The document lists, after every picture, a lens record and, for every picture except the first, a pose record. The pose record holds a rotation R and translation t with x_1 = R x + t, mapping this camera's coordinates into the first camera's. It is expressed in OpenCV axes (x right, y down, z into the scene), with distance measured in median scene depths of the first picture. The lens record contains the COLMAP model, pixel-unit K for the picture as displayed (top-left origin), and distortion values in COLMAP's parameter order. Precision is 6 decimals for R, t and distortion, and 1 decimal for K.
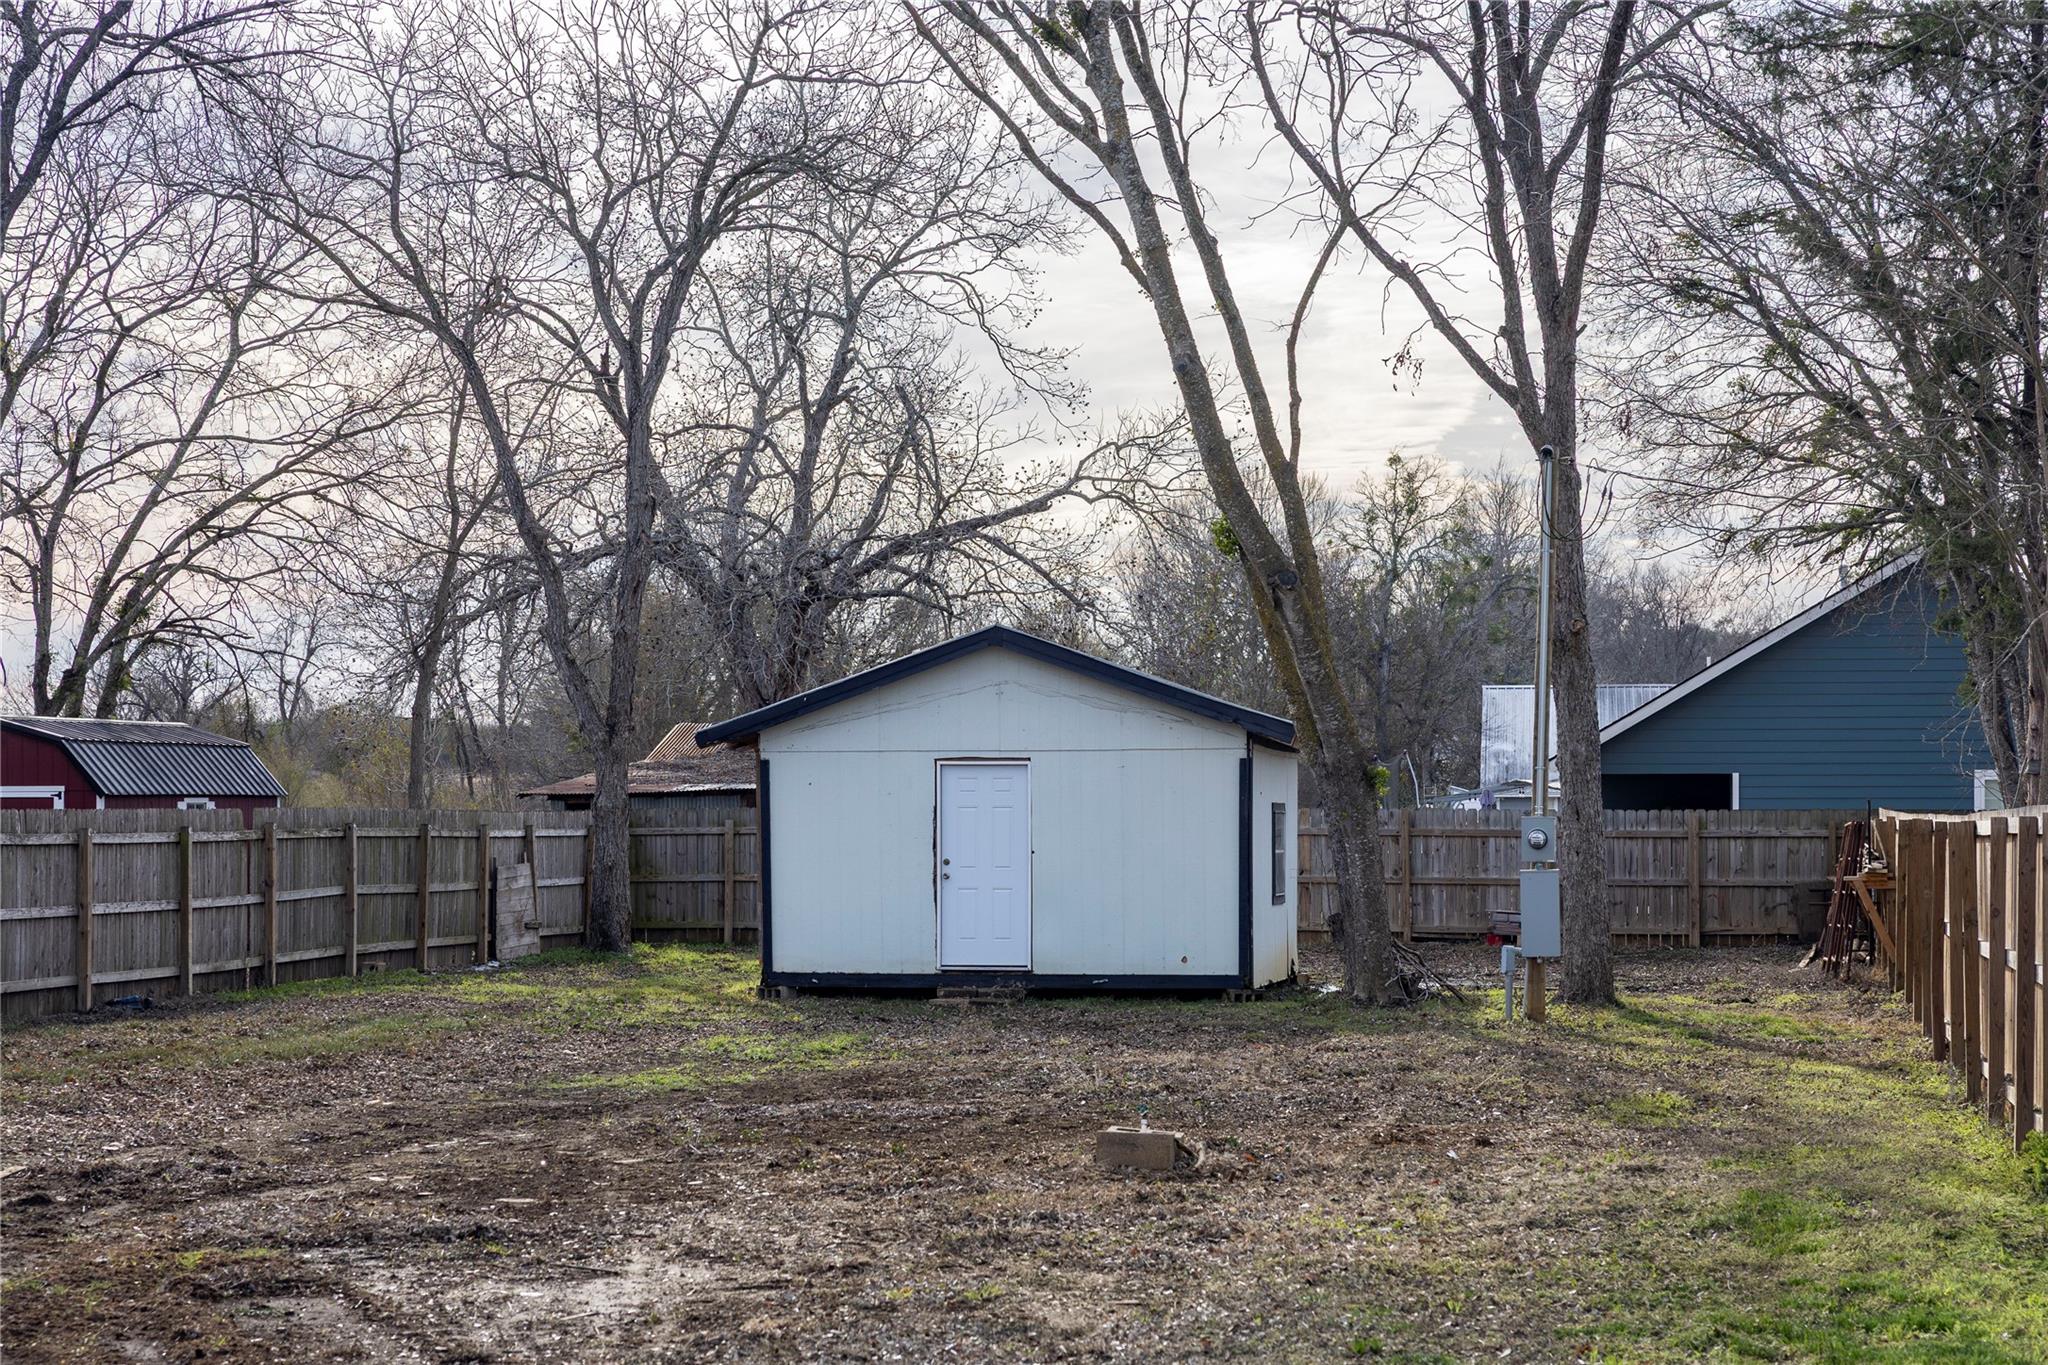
lens RADIAL K [[4013.5, 0, 1028.3], [0, 4013.5, 798.2], [0, 0, 1]] dist [0.060338, 0.000000]
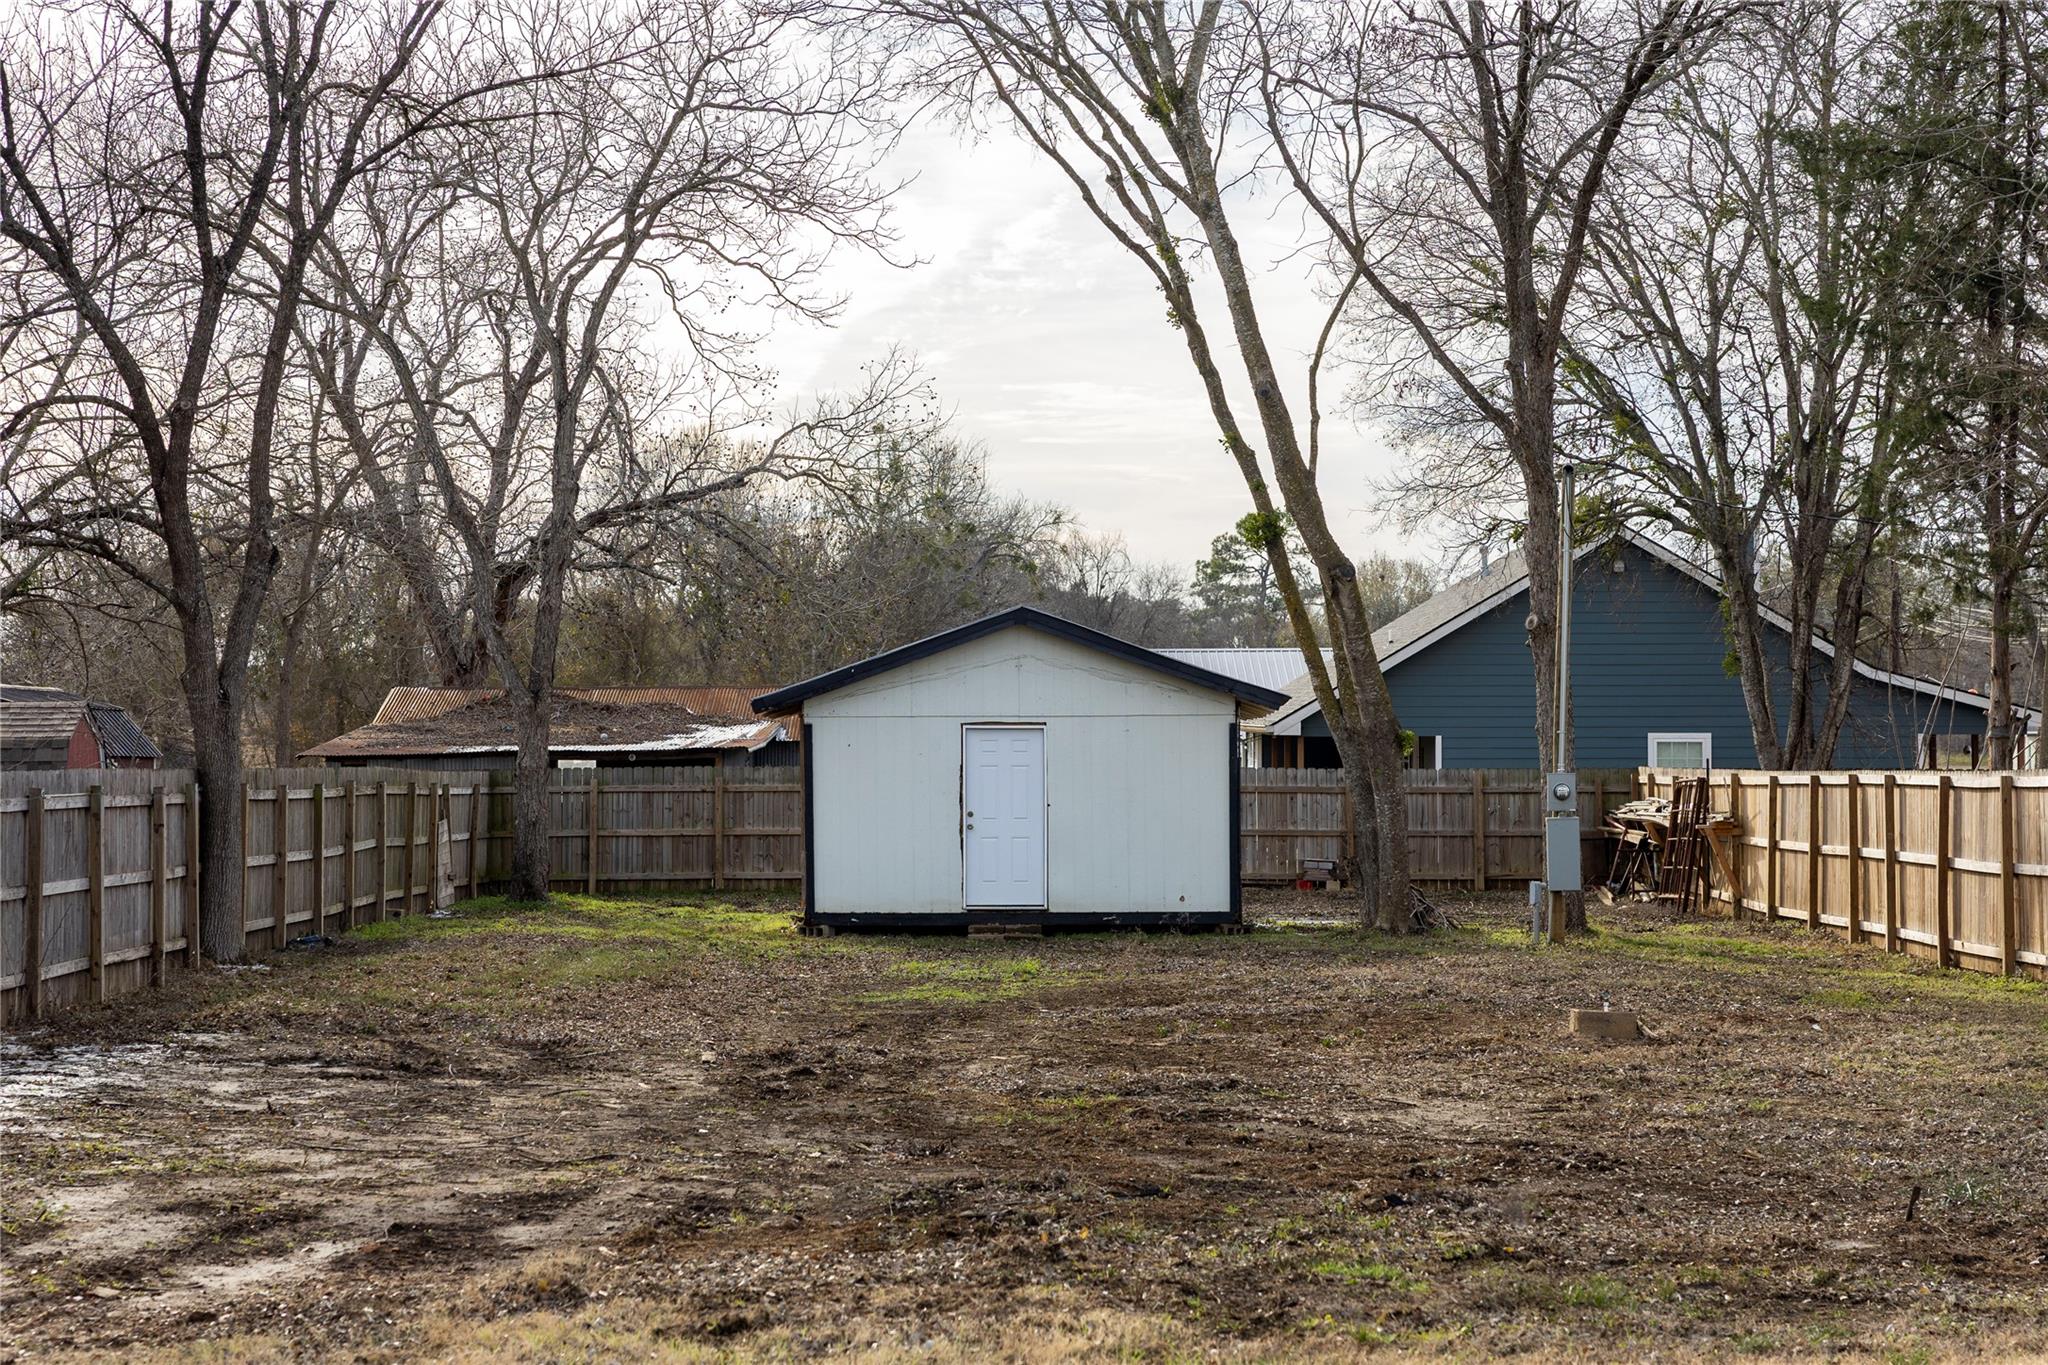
lens RADIAL K [[4166.7, 0, 1047.1], [0, 4166.7, 624.9], [0, 0, 1]] dist [0.065322, 0.000000]
pose [[0.982949, 0.005257, 0.183802, -0.213827], [0.000751, 0.999468, -0.032600, 0.000794], [-0.183876, 0.032182, 0.982423, -0.163196]]
